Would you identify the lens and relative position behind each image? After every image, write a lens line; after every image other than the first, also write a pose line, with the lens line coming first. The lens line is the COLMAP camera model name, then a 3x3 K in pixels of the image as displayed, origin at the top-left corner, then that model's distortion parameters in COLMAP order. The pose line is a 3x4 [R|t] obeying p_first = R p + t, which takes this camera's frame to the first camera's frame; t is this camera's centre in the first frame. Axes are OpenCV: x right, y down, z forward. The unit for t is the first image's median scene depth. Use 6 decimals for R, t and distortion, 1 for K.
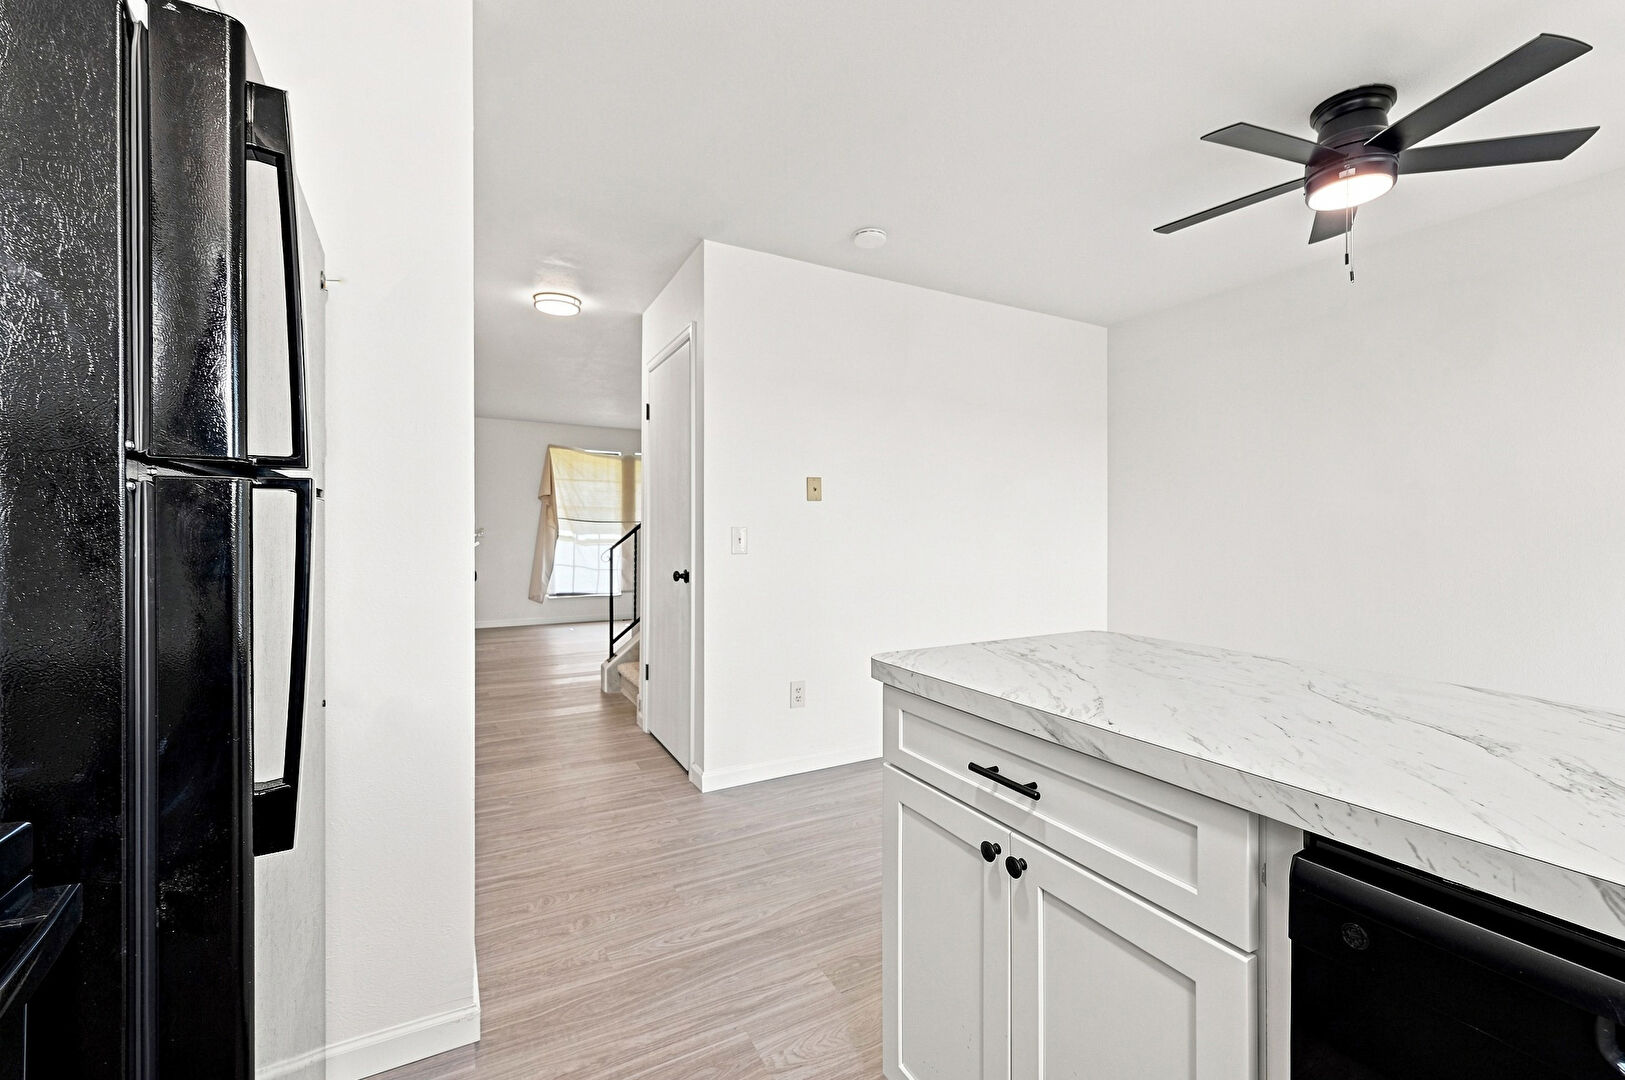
lens RADIAL K [[664.3, 0, 809.5], [0, 664.3, 538.4], [0, 0, 1]] dist [-0.002884, -0.000232]
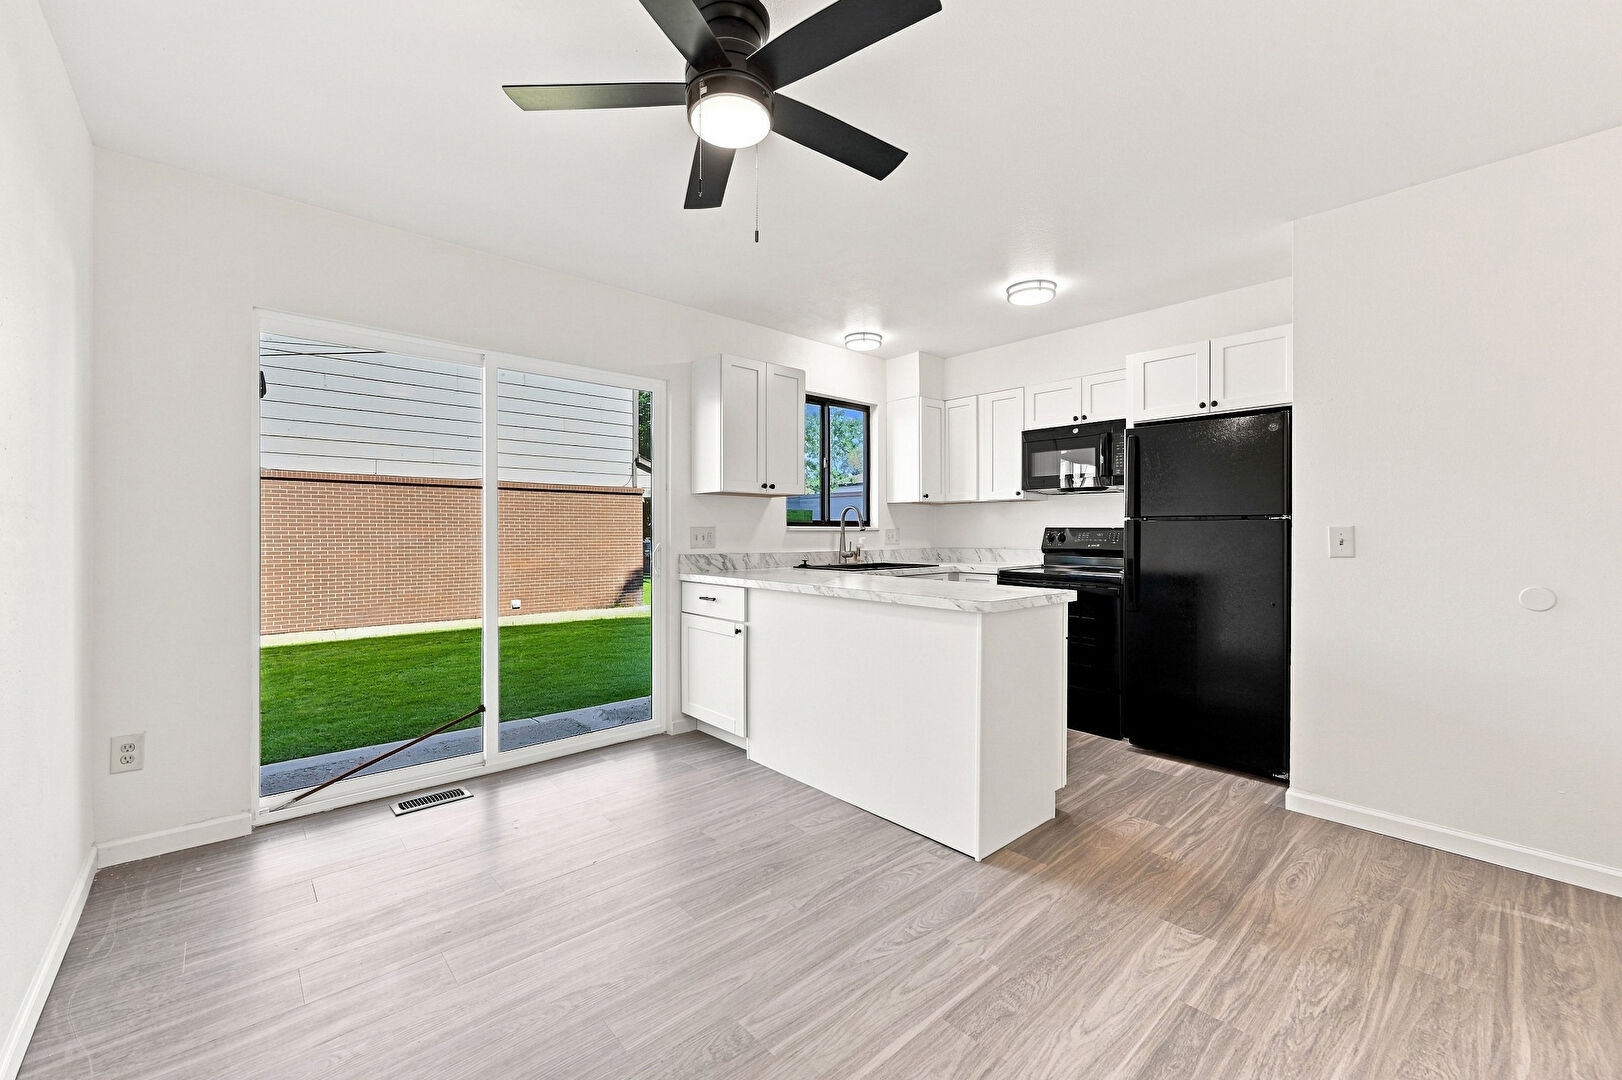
lens RADIAL K [[644.9, 0, 810.2], [0, 644.9, 536.2], [0, 0, 1]] dist [0.000381, 0.000090]
pose [[-0.973420, -0.002204, -0.229016, 0.900282], [-0.005661, 0.999880, 0.014441, -0.015035], [0.228957, 0.015354, -0.973316, 1.819763]]
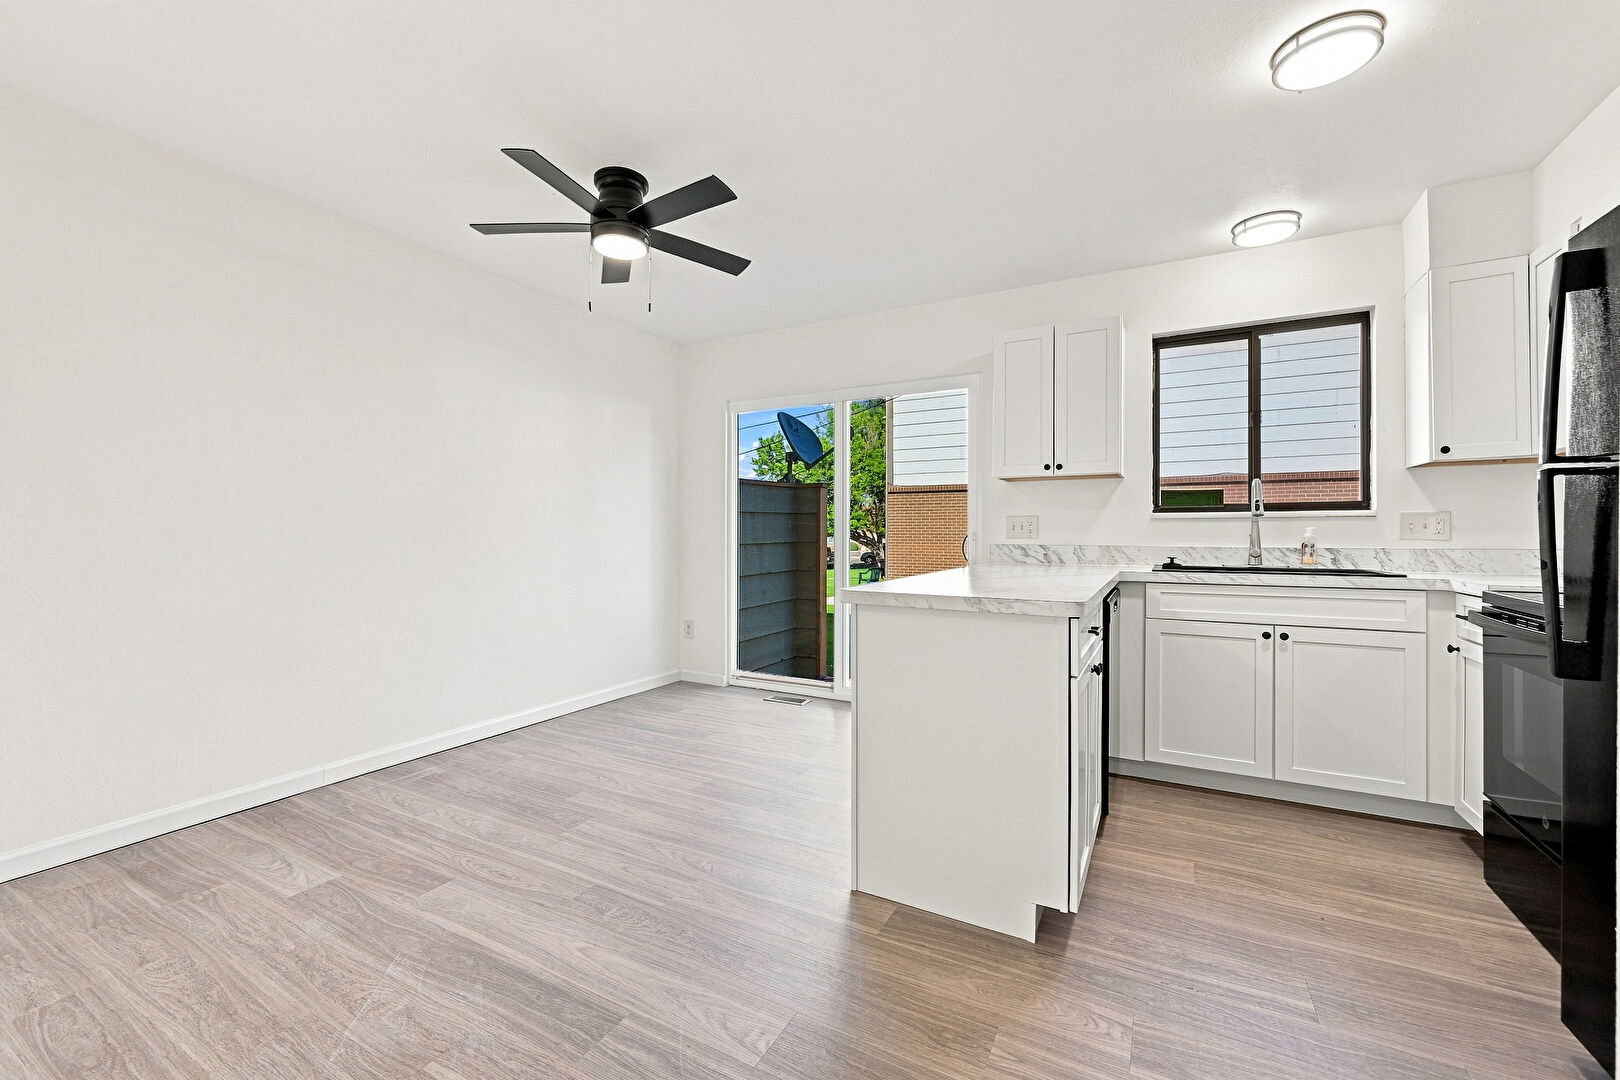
lens RADIAL K [[656.9, 0, 809.5], [0, 656.9, 536.7], [0, 0, 1]] dist [-0.001984, -0.000346]
pose [[-0.538599, -0.007504, 0.842529, -0.450897], [0.004516, 0.999920, 0.011793, 0.020731], [-0.842550, 0.010156, -0.538523, 1.382771]]
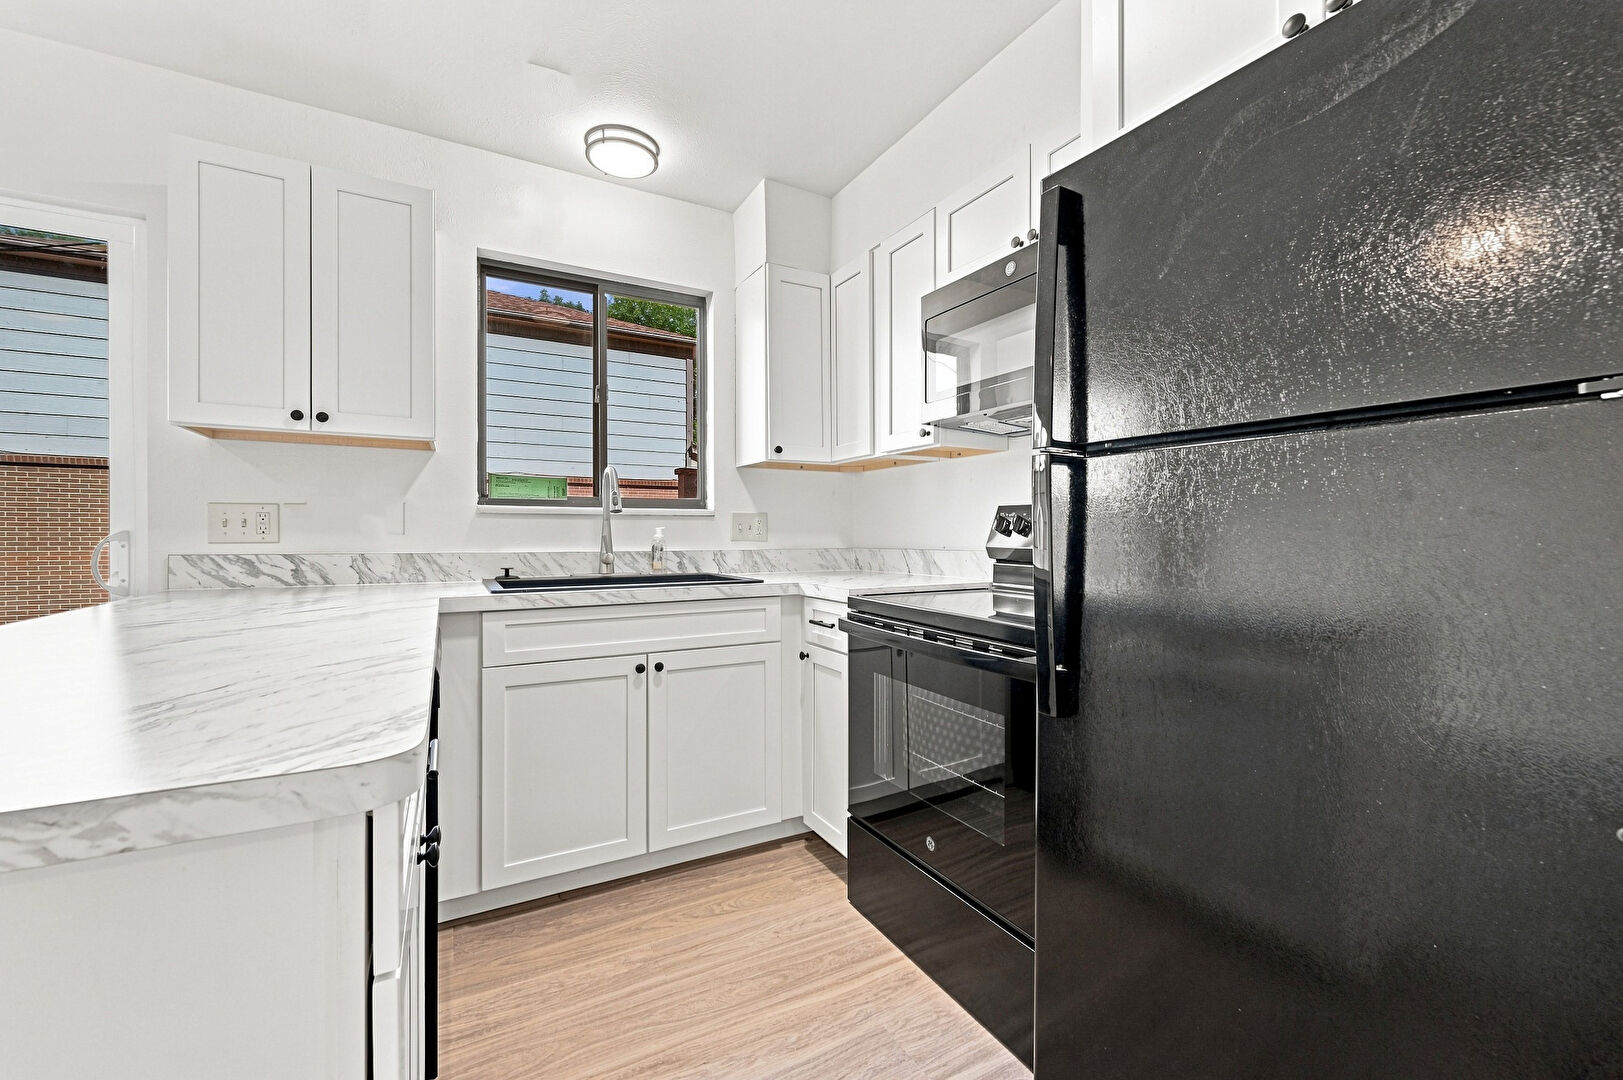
lens RADIAL K [[658.1, 0, 811.0], [0, 658.1, 536.7], [0, 0, 1]] dist [-0.001984, -0.000346]
pose [[-0.999986, -0.004710, -0.002340, -0.100475], [-0.004742, 0.999894, 0.013771, 0.021208], [0.002275, 0.013782, -0.999902, 0.915173]]
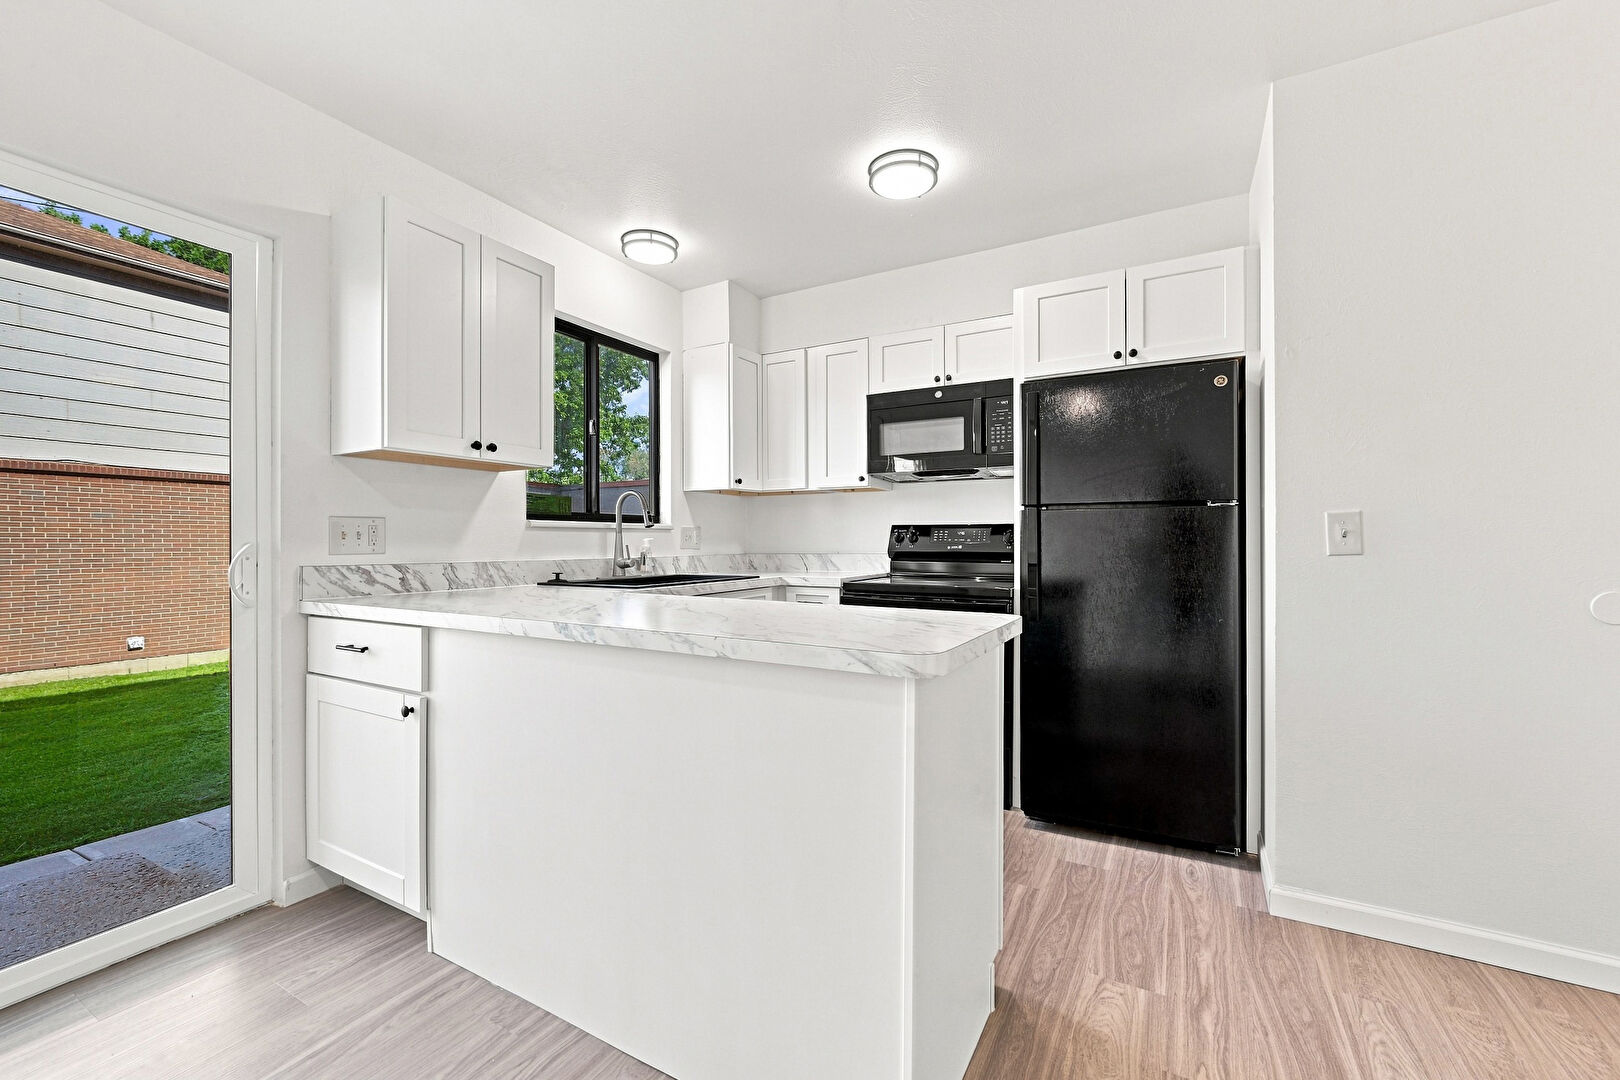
lens RADIAL K [[662.3, 0, 807.0], [0, 662.3, 538.4], [0, 0, 1]] dist [-0.002884, -0.000232]
pose [[-0.851834, -0.003886, -0.523797, 0.713418], [-0.004878, 0.999988, 0.000514, 0.019103], [0.523789, 0.002993, -0.851843, 1.213849]]
